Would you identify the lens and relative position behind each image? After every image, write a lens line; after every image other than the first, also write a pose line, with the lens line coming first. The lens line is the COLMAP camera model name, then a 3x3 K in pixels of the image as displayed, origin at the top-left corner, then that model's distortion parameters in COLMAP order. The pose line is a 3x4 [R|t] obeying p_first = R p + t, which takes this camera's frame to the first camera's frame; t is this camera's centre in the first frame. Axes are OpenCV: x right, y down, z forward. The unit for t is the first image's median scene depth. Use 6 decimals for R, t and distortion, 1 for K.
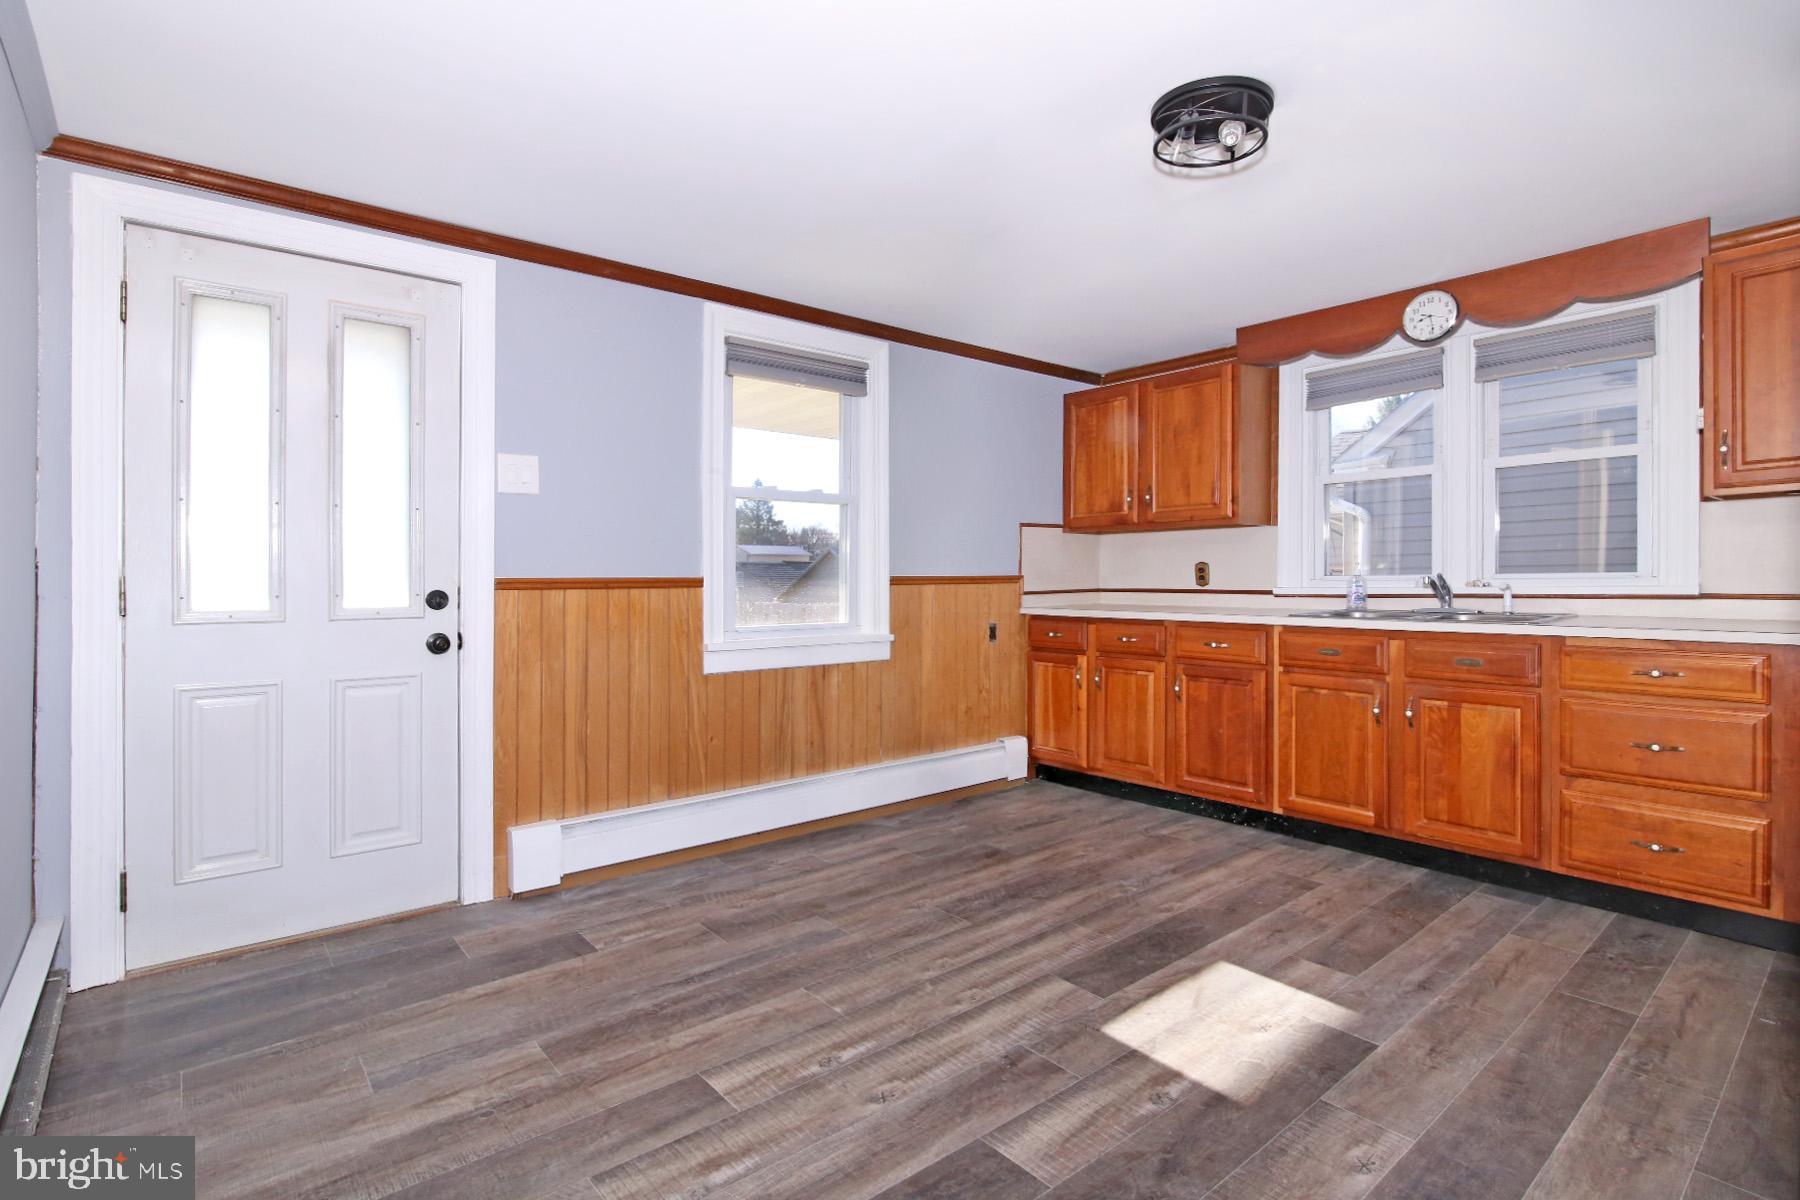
lens RADIAL K [[835.0, 0, 894.2], [0, 835.0, 572.2], [0, 0, 1]] dist [-0.005260, -0.002064]
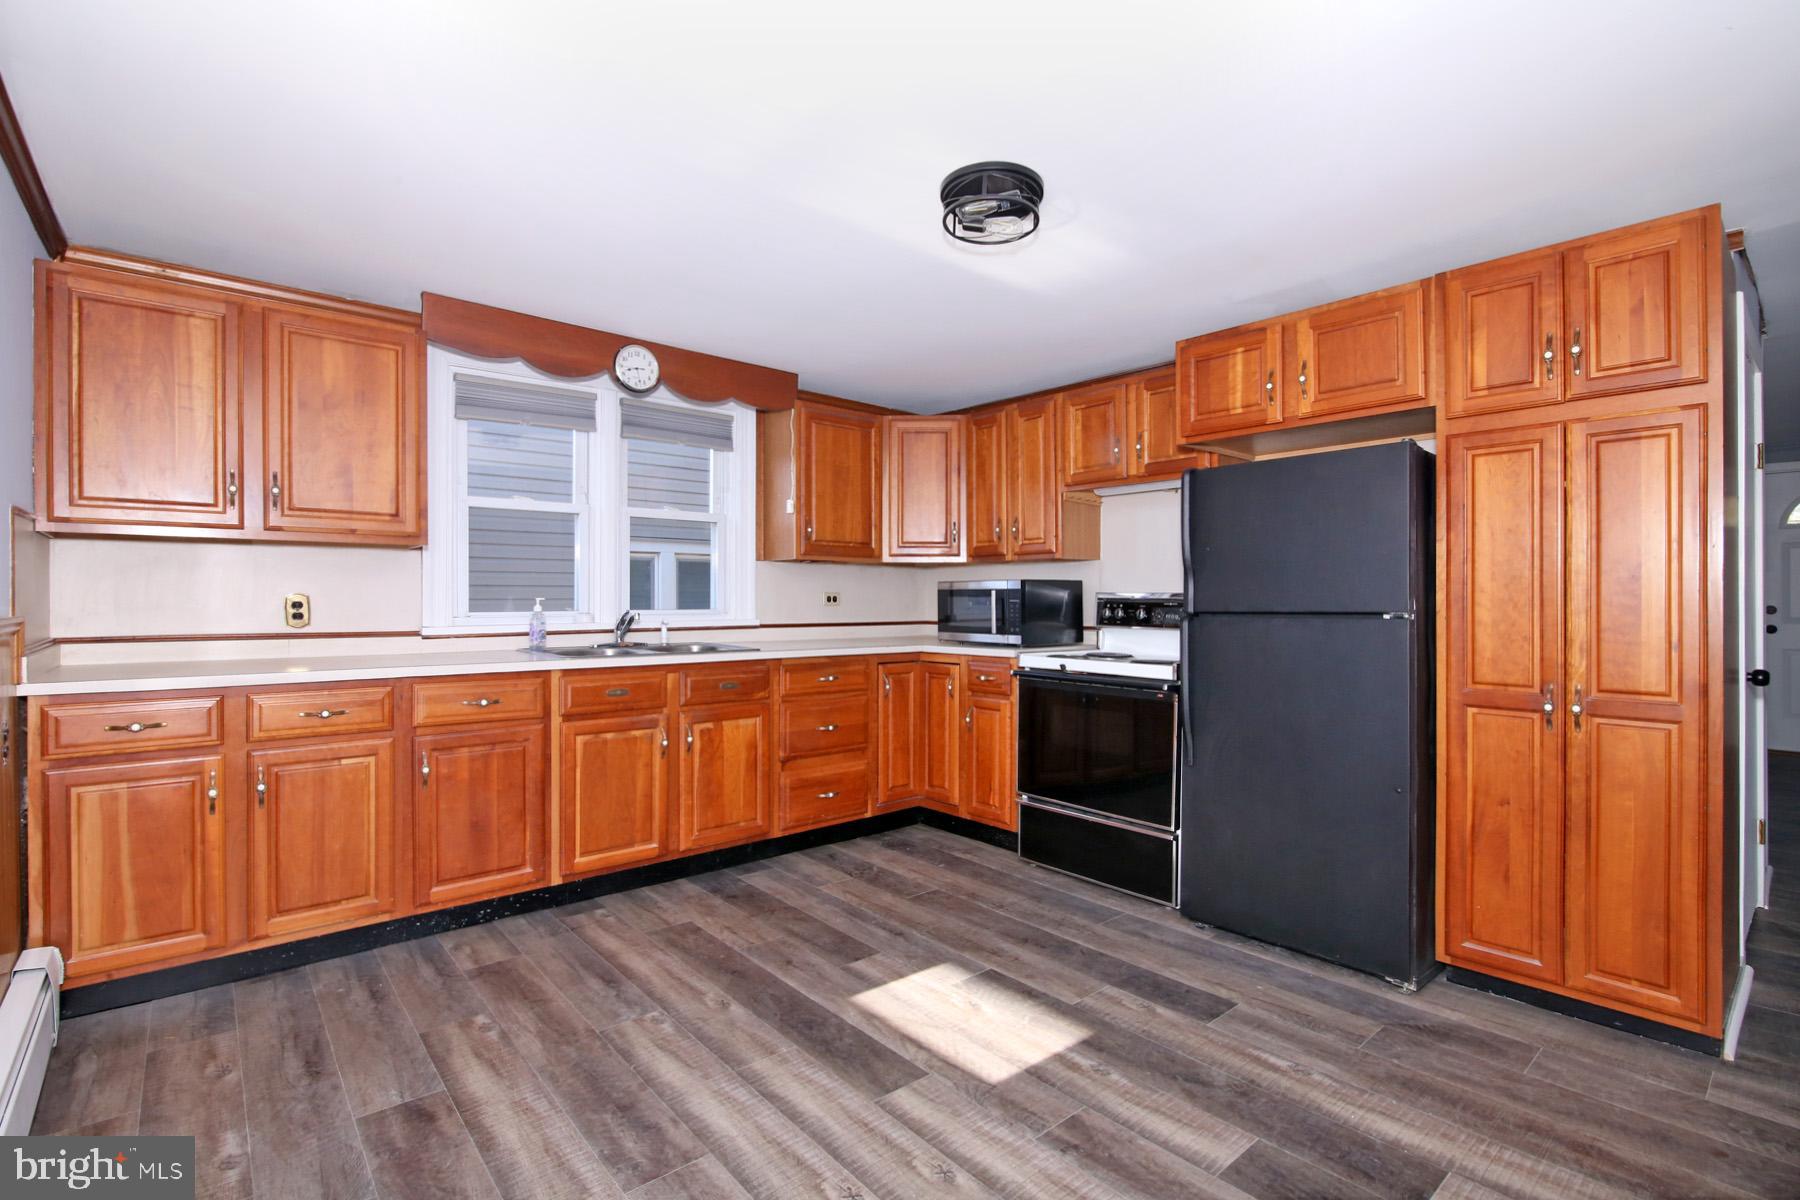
lens RADIAL K [[835.0, 0, 902.5], [0, 835.0, 611.8], [0, 0, 1]] dist [-0.005260, -0.002064]
pose [[-0.007710, -0.007499, 0.999942, -0.524857], [-0.005371, 0.999958, 0.007458, -0.007552], [-0.999956, -0.005313, -0.007750, 0.811483]]
